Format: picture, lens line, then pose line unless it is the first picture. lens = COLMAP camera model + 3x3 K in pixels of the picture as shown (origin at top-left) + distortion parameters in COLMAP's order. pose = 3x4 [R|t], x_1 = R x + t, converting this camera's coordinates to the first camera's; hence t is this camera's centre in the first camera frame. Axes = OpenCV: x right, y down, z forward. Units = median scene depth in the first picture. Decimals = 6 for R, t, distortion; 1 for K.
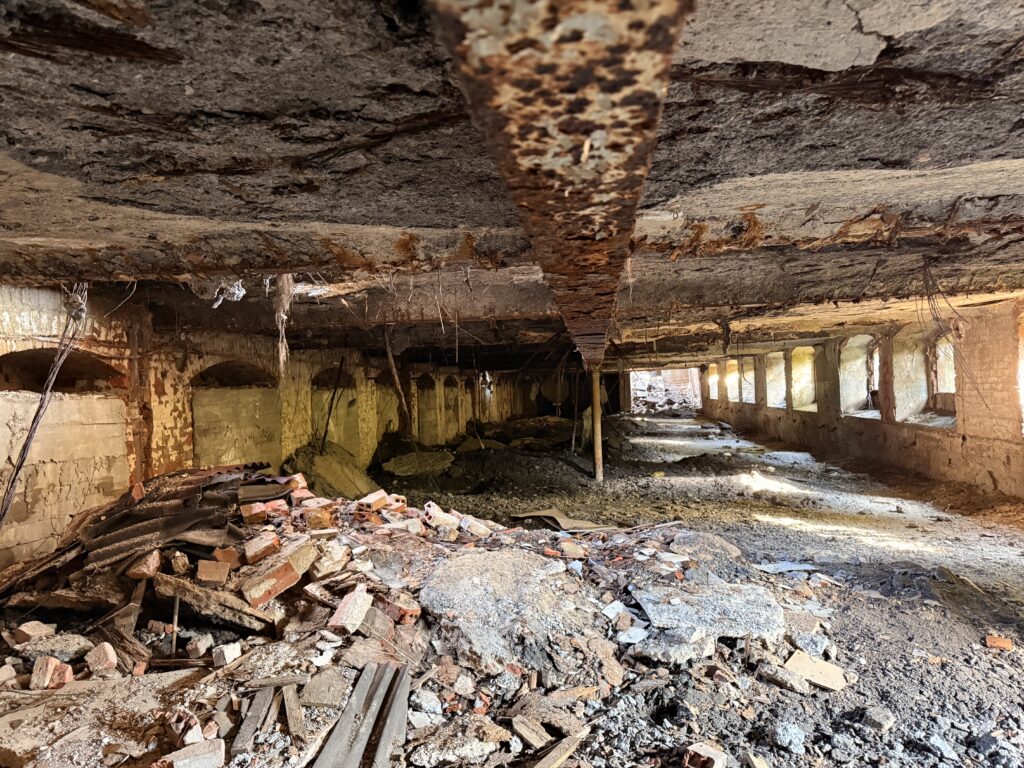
lens RADIAL K [[724.0, 0, 512.0], [0, 724.0, 384.0], [0, 0, 1]] dist [0.064395, -0.078331]
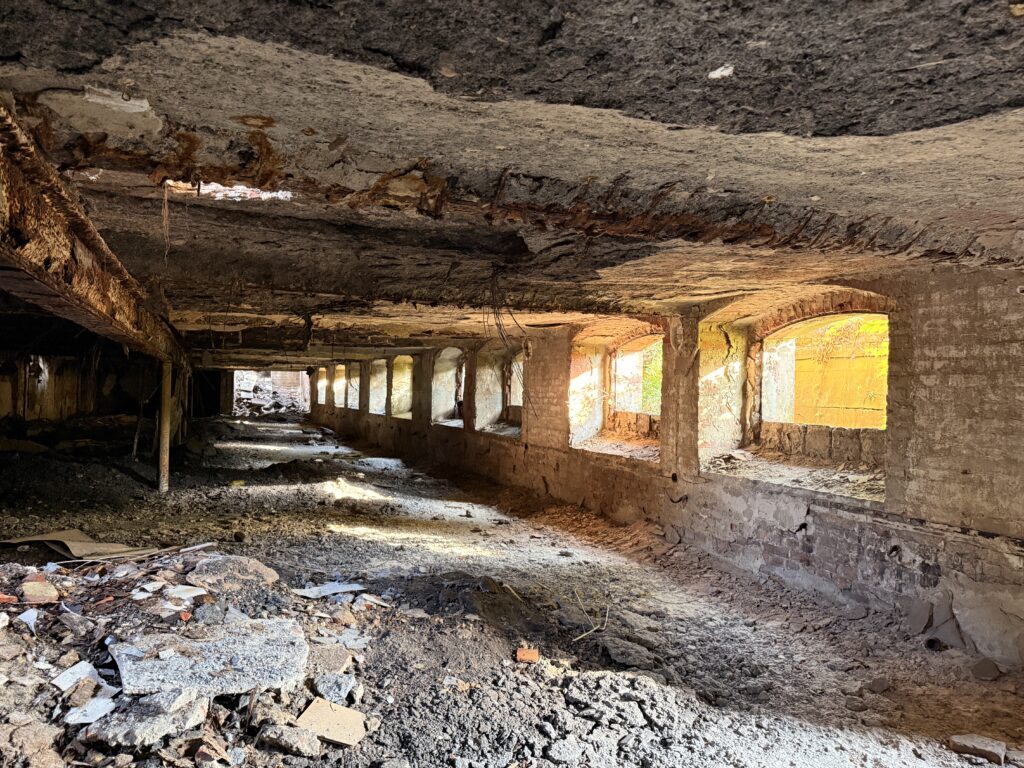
lens RADIAL K [[724.0, 0, 512.0], [0, 724.0, 384.0], [0, 0, 1]] dist [0.064395, -0.078331]
pose [[0.868225, 0.061580, 0.492335, 0.122879], [-0.057593, 0.998069, -0.023271, 0.013309], [-0.492817, -0.008150, 0.870095, 0.141198]]
